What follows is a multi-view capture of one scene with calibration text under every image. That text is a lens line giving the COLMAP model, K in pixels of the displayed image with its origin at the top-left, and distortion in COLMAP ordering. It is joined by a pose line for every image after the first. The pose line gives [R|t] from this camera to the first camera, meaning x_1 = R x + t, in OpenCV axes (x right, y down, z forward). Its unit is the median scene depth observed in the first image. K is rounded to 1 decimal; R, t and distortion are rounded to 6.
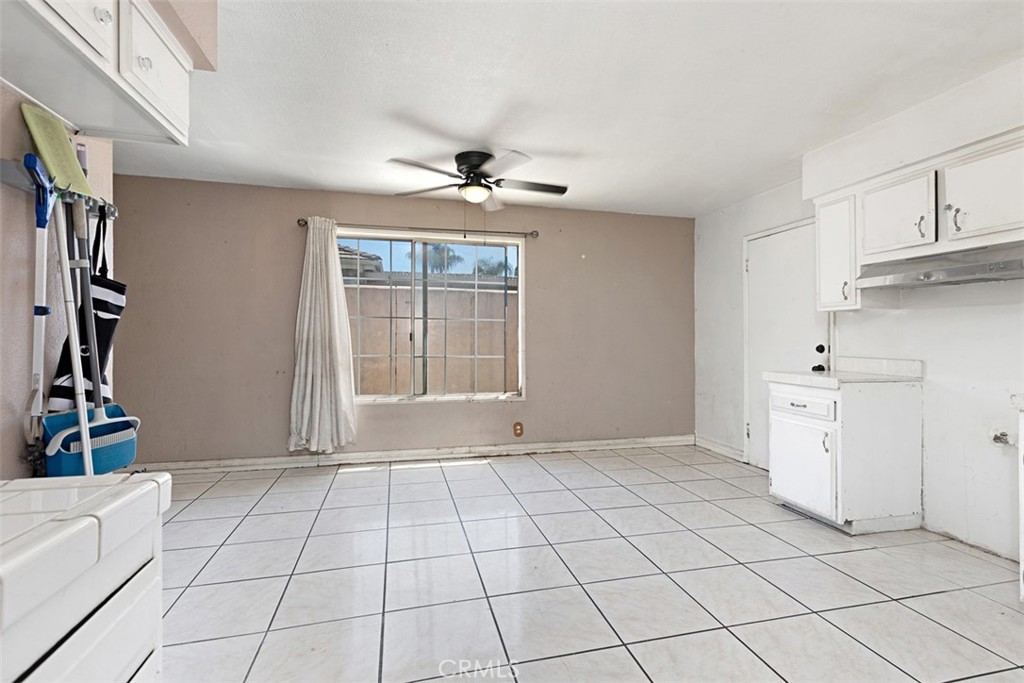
lens RADIAL K [[456.1, 0, 510.1], [0, 456.1, 340.5], [0, 0, 1]] dist [0.000250, 0.000677]
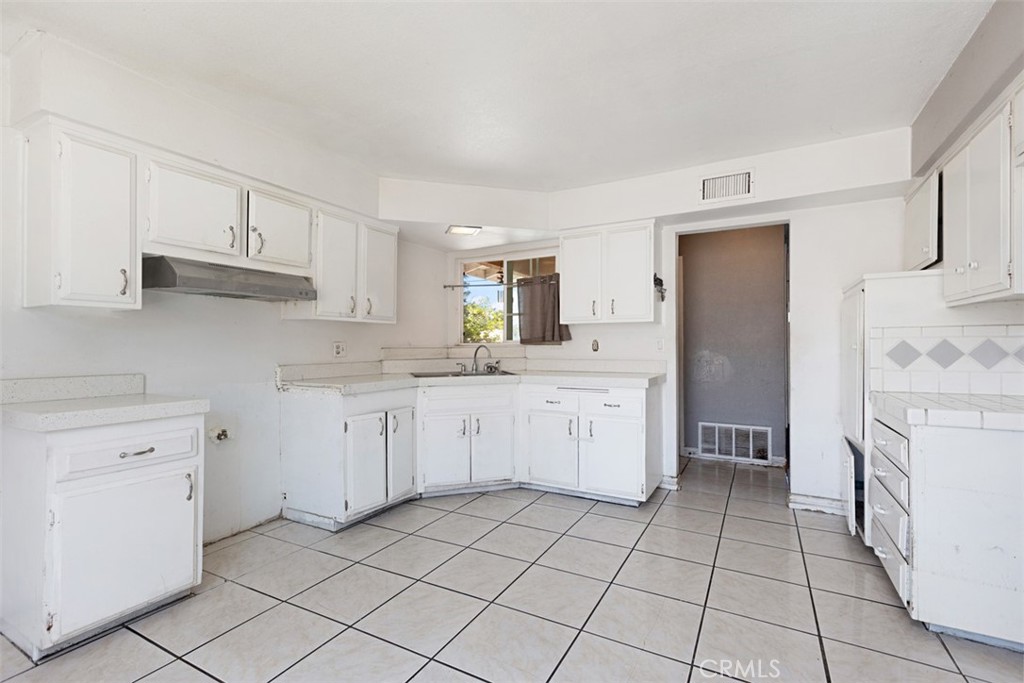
lens RADIAL K [[456.1, 0, 531.4], [0, 456.1, 348.4], [0, 0, 1]] dist [0.000250, 0.000677]
pose [[-0.758299, -0.003547, 0.651898, -0.220115], [0.004356, 0.999935, 0.010508, -0.010676], [-0.651893, 0.010808, -0.758234, 1.166576]]
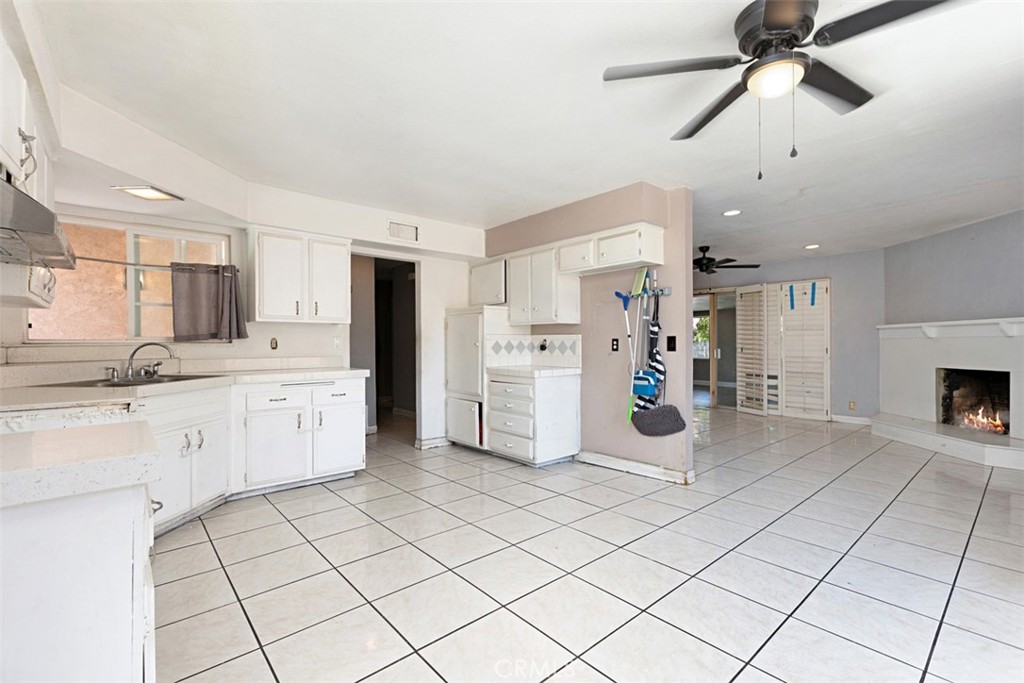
lens RADIAL K [[456.1, 0, 520.2], [0, 456.1, 345.2], [0, 0, 1]] dist [0.000250, 0.000677]
pose [[-0.874498, 0.002987, -0.485020, 0.563970], [-0.004040, 0.999902, 0.013441, -0.020734], [0.485013, 0.013714, -0.874400, 1.593898]]
